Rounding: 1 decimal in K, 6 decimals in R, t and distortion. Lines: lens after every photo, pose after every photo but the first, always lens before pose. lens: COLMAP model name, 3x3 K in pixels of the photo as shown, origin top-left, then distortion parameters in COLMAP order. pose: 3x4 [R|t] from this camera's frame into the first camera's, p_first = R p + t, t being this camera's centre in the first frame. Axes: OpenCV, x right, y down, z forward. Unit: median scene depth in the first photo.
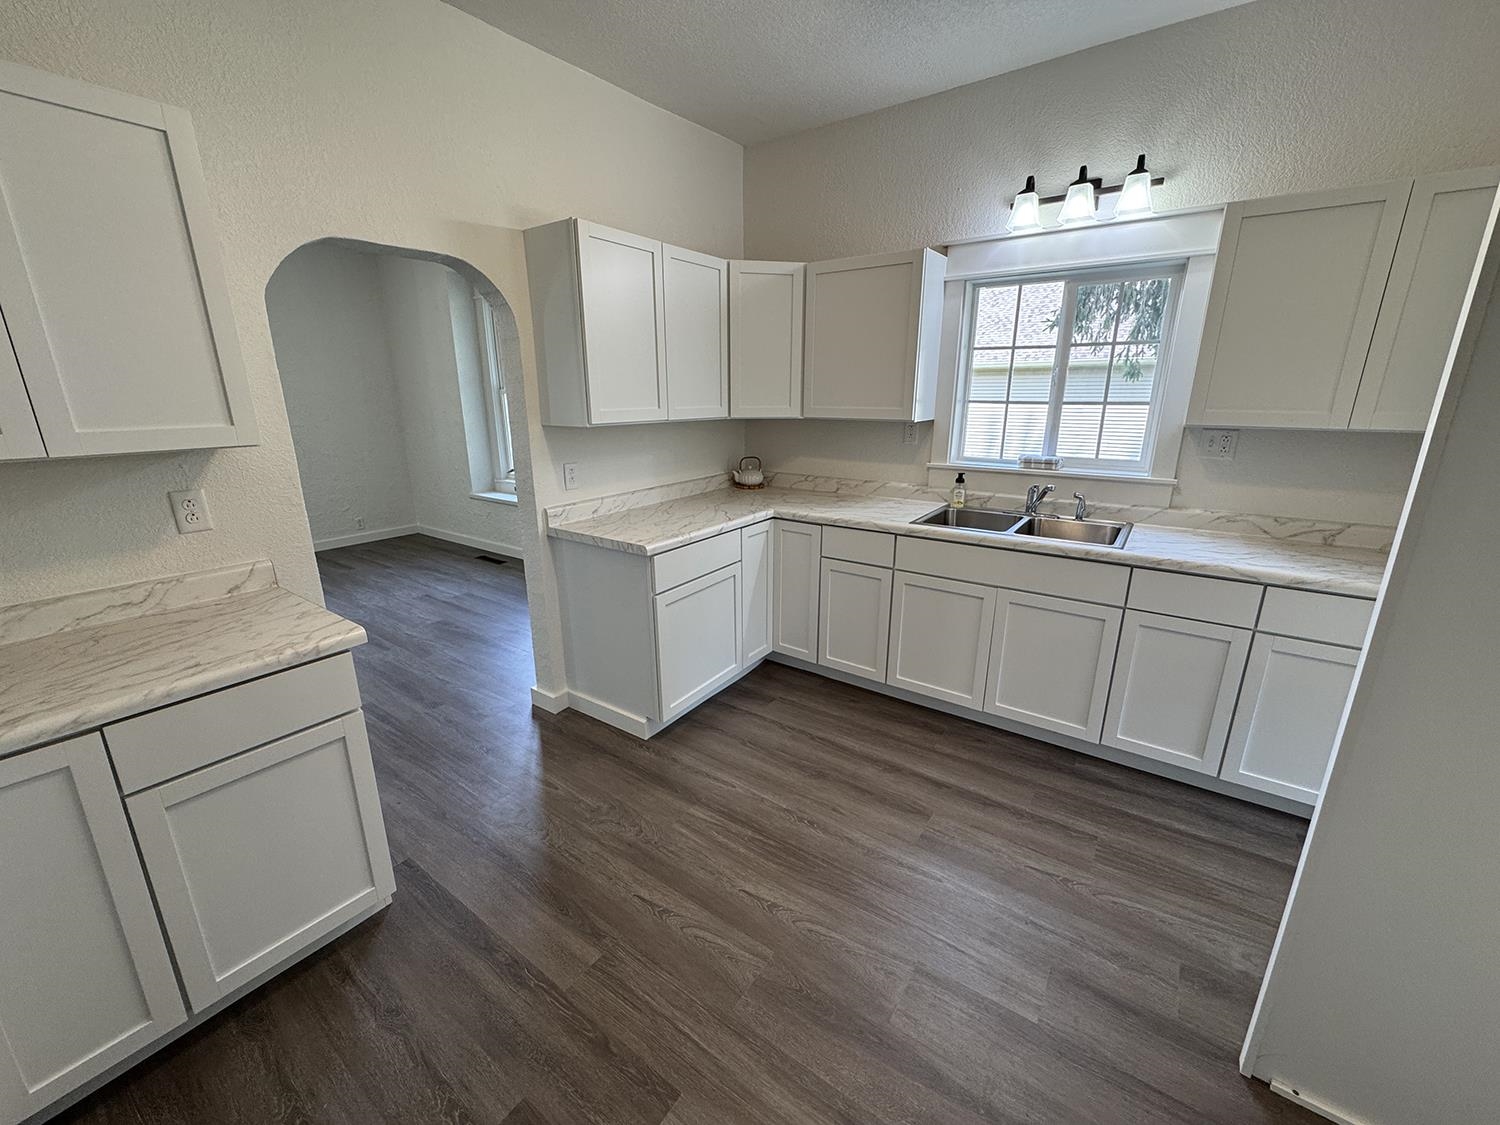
lens RADIAL K [[600.3, 0, 747.2], [0, 600.3, 560.8], [0, 0, 1]] dist [-0.003753, 0.000539]
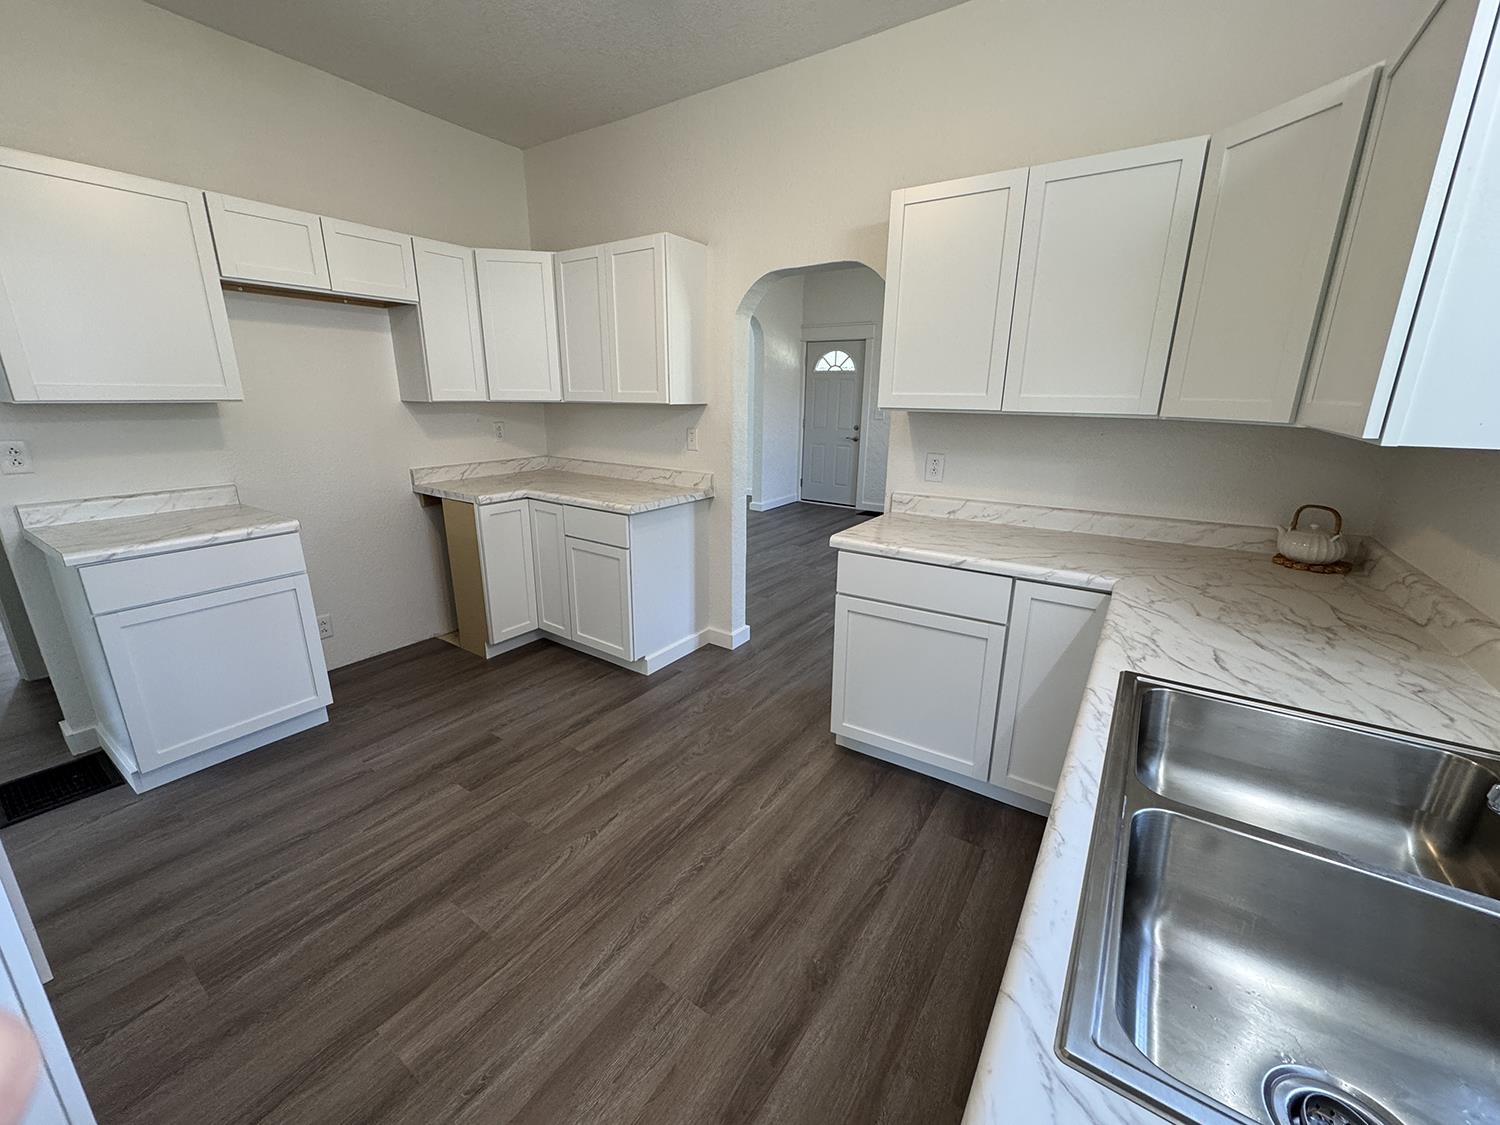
lens RADIAL K [[600.3, 0, 747.2], [0, 600.3, 560.8], [0, 0, 1]] dist [-0.003753, 0.000539]
pose [[0.018565, 0.272670, -0.961928, 0.675756], [-0.281740, 0.924534, 0.256633, -0.174828], [0.959311, 0.266249, 0.093986, 0.718349]]
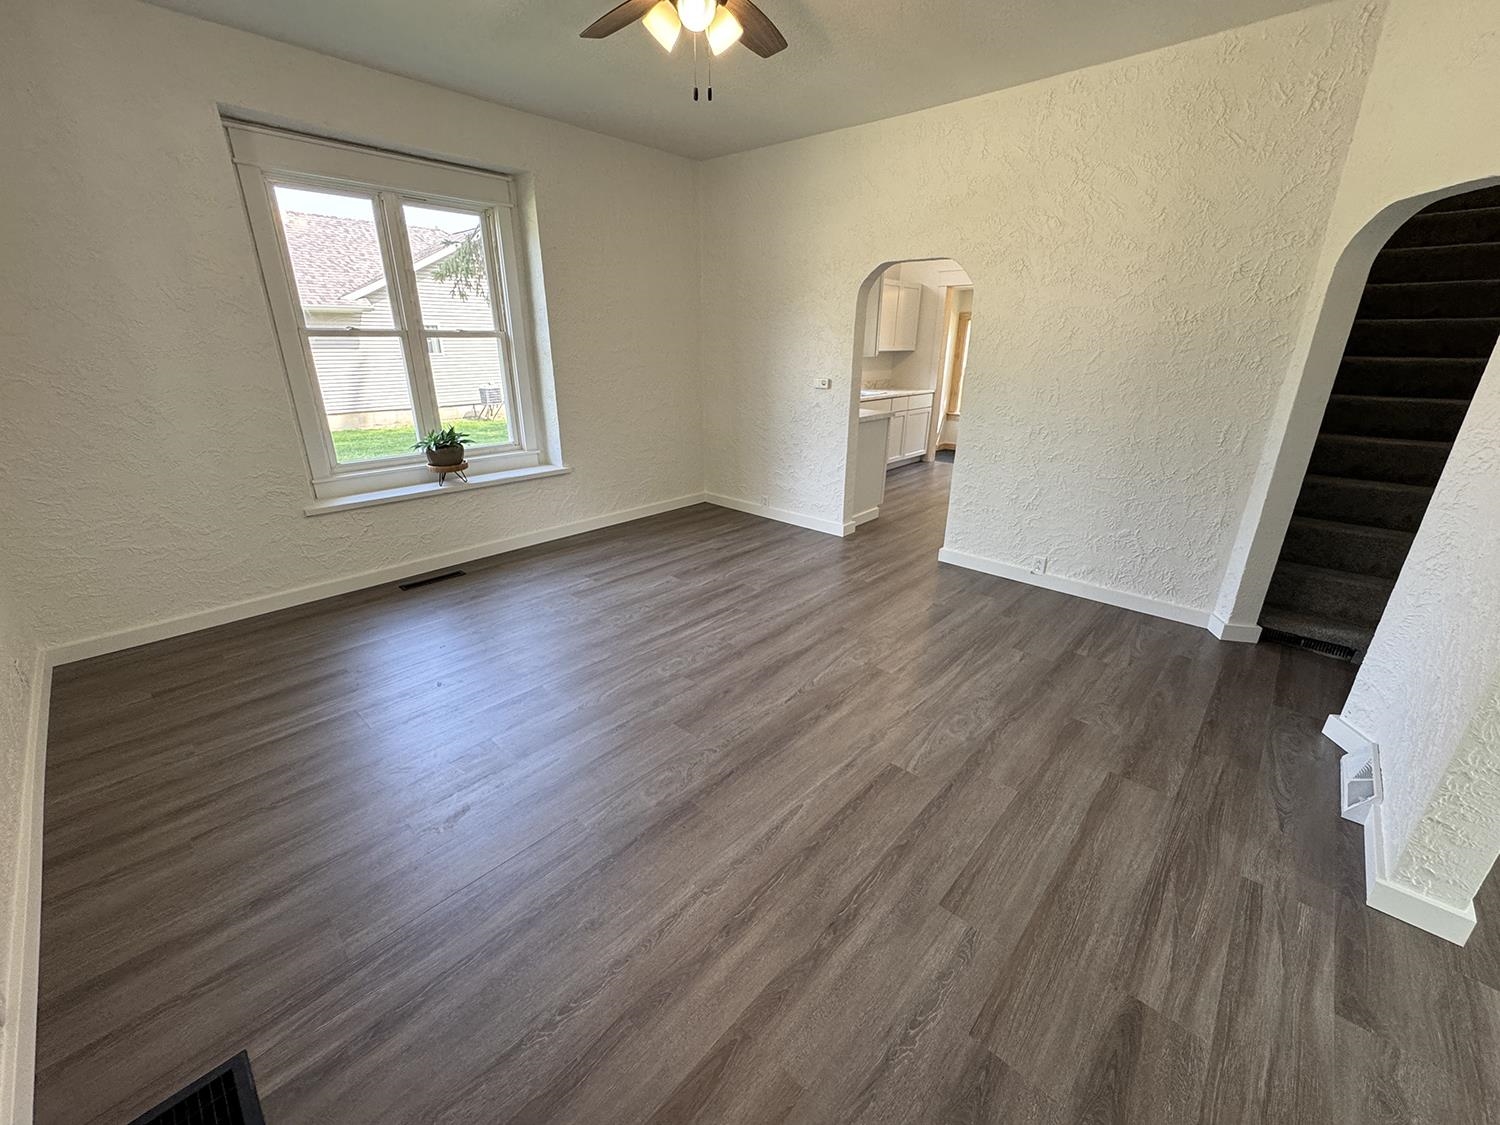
lens RADIAL K [[600.3, 0, 747.2], [0, 600.3, 560.8], [0, 0, 1]] dist [-0.003753, 0.000539]
pose [[0.125341, -0.338985, 0.932405, -2.172197], [0.265237, 0.917057, 0.297750, -0.282792], [-0.956001, 0.209988, 0.204857, 1.059250]]
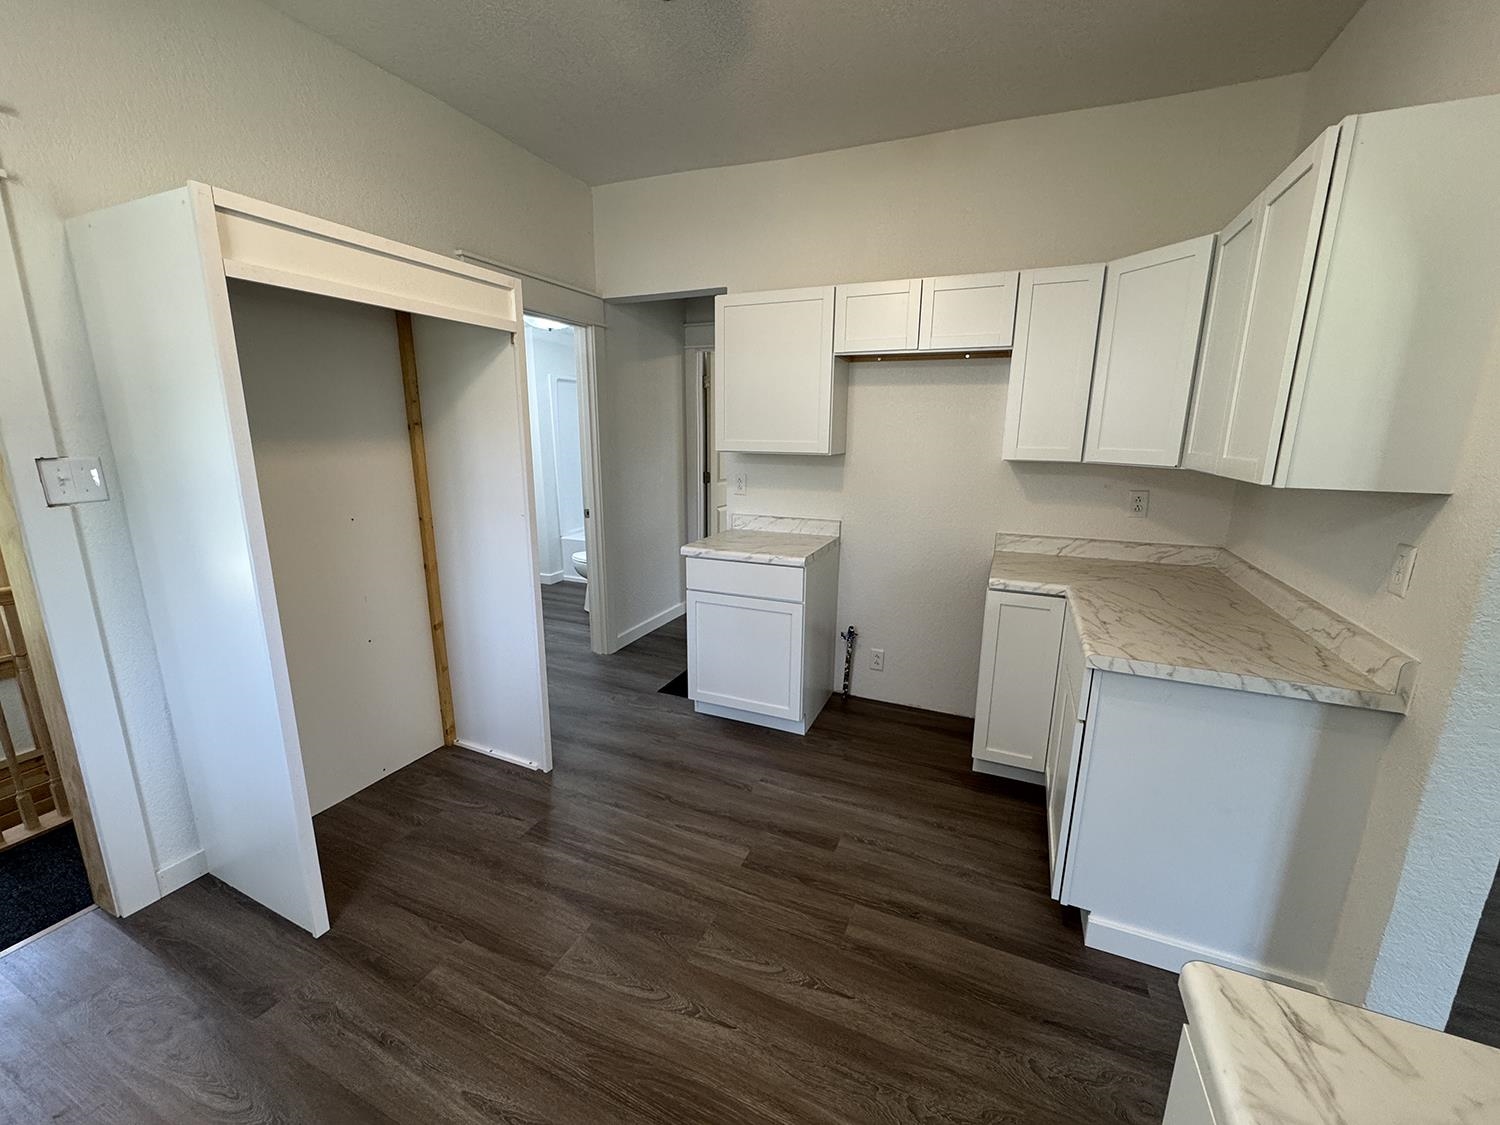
lens RADIAL K [[599.4, 0, 747.6], [0, 599.4, 560.2], [0, 0, 1]] dist [0.001020, 0.000468]
pose [[-0.980044, 0.038797, -0.194958, 0.075586], [-0.058024, 0.882219, 0.467251, -0.282267], [0.190124, 0.469238, -0.862362, 1.010491]]
